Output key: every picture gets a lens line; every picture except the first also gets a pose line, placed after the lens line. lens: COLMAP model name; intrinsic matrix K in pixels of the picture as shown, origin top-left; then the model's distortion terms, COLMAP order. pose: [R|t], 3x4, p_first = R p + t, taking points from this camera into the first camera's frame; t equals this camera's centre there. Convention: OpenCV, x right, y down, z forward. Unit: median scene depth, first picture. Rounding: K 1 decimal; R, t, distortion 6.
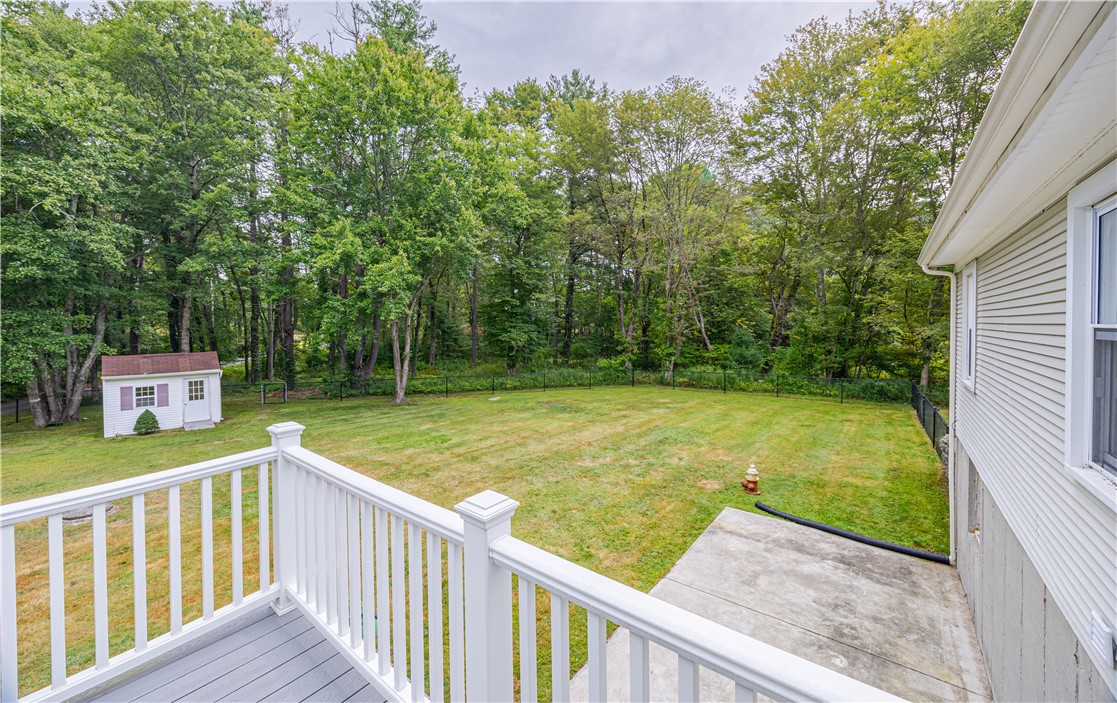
lens RADIAL K [[453.2, 0, 570.9], [0, 453.2, 334.0], [0, 0, 1]] dist [0.004598, 0.000303]
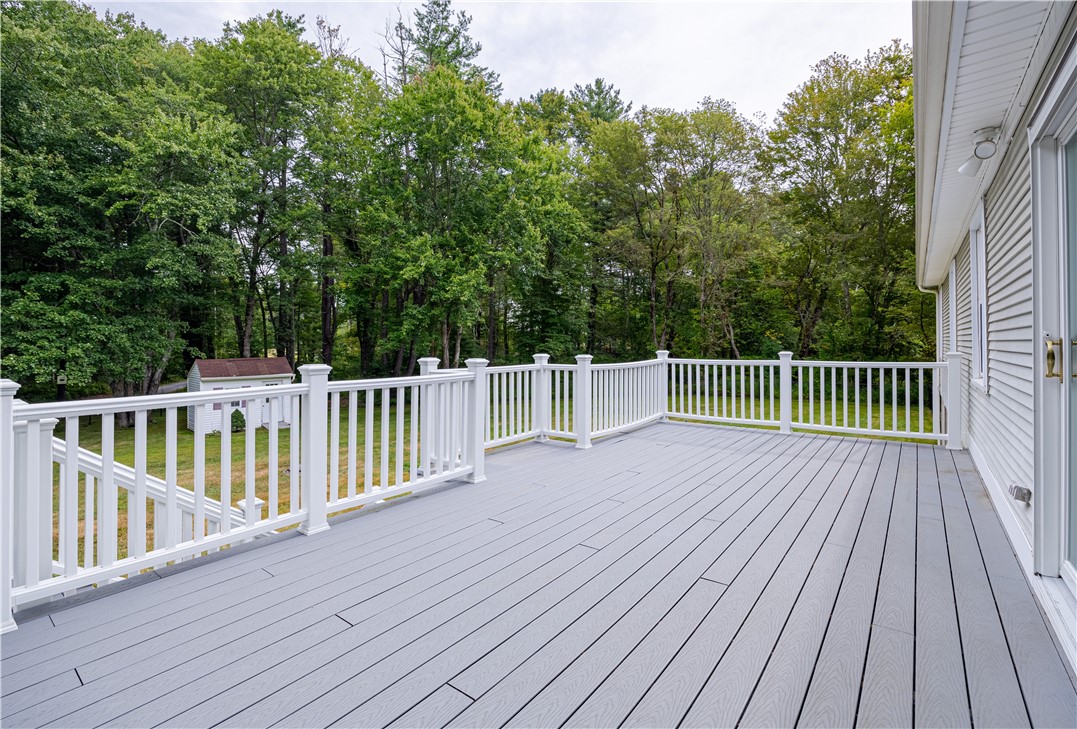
lens RADIAL K [[530.6, 0, 577.0], [0, 530.6, 337.4], [0, 0, 1]] dist [-0.012109, -0.000810]
pose [[0.999213, 0.004267, 0.039432, -0.123119], [-0.003098, 0.999555, -0.029654, 0.021857], [-0.039541, 0.029508, 0.998782, -0.198869]]
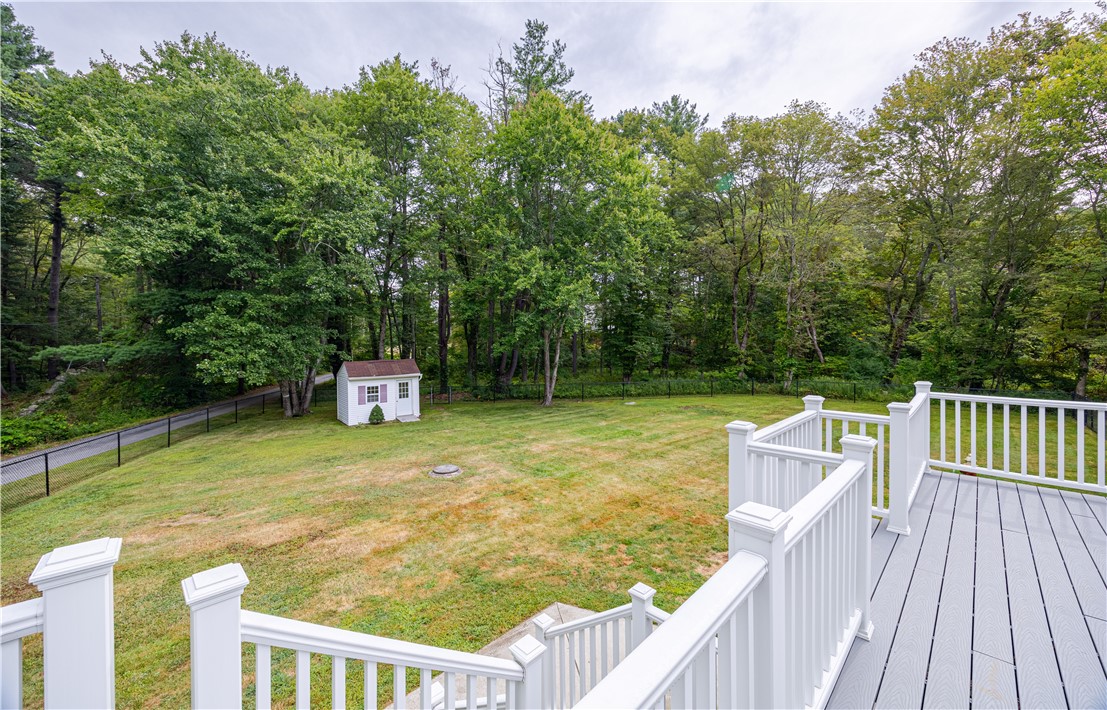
lens RADIAL K [[455.5, 0, 552.6], [0, 455.5, 344.7], [0, 0, 1]] dist [0.006561, -0.000679]
pose [[0.991241, 0.001705, -0.132054, -0.199493], [-0.002624, 0.999974, -0.006784, 0.006251], [0.132039, 0.007071, 0.991219, -0.127904]]
